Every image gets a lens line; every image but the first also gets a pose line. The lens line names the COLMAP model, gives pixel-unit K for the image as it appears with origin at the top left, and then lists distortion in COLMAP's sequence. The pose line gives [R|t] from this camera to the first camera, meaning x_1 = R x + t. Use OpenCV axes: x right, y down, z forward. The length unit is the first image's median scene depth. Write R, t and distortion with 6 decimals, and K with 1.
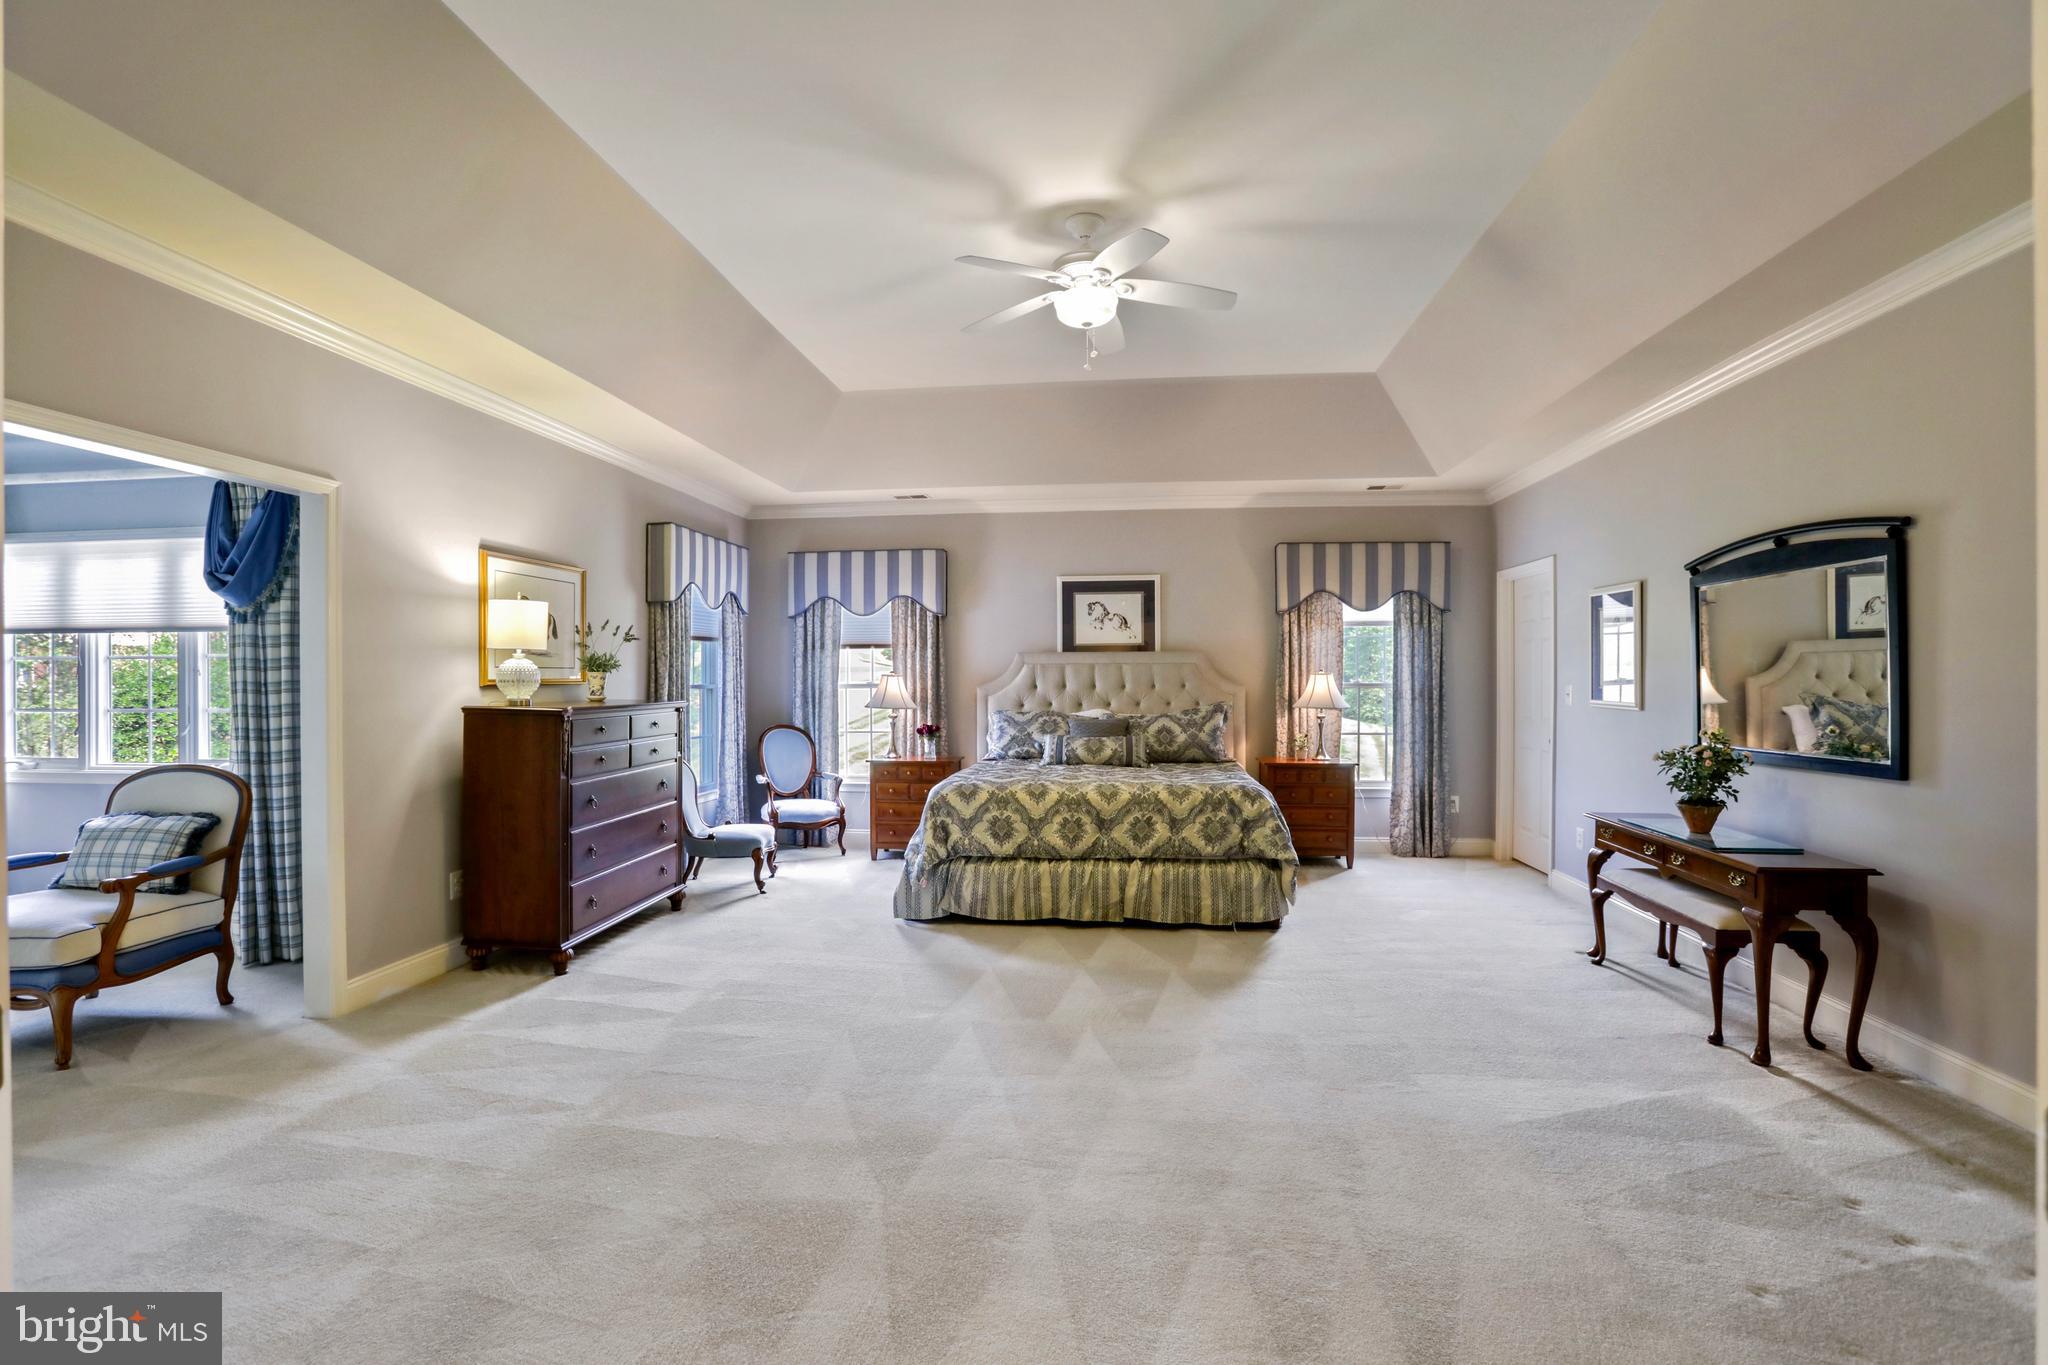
lens RADIAL K [[922.1, 0, 1039.6], [0, 922.1, 675.6], [0, 0, 1]] dist [-0.046051, 0.009916]
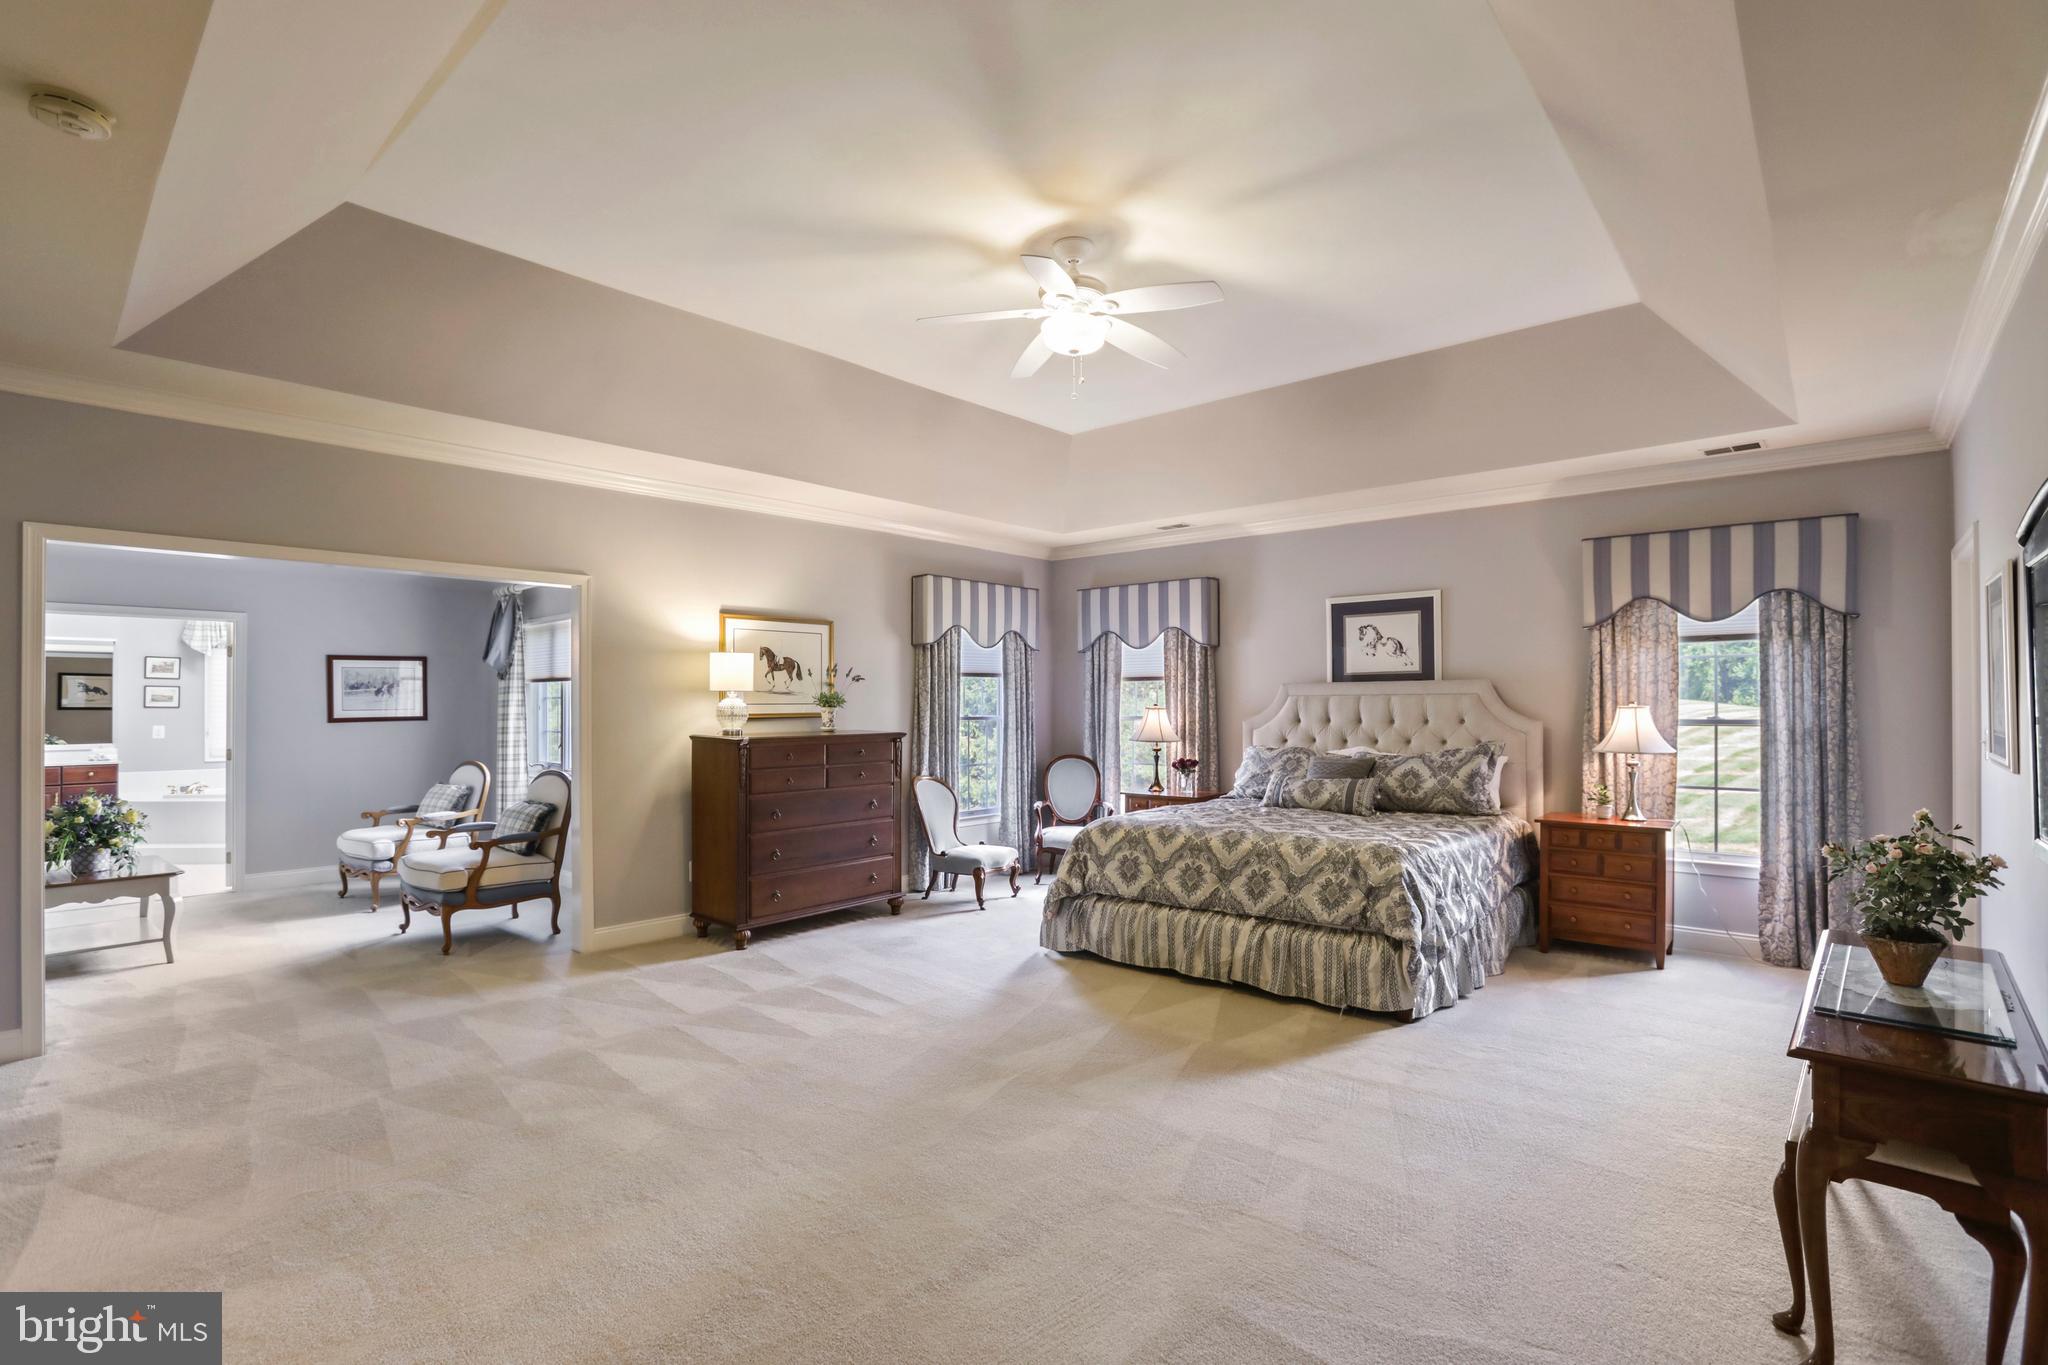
lens RADIAL K [[922.1, 0, 976.8], [0, 922.1, 689.7], [0, 0, 1]] dist [-0.046051, 0.009916]
pose [[0.822886, -0.010408, -0.568111, 0.382143], [0.002282, 0.999885, -0.015013, -0.008434], [0.568201, 0.011058, 0.822815, 0.109449]]
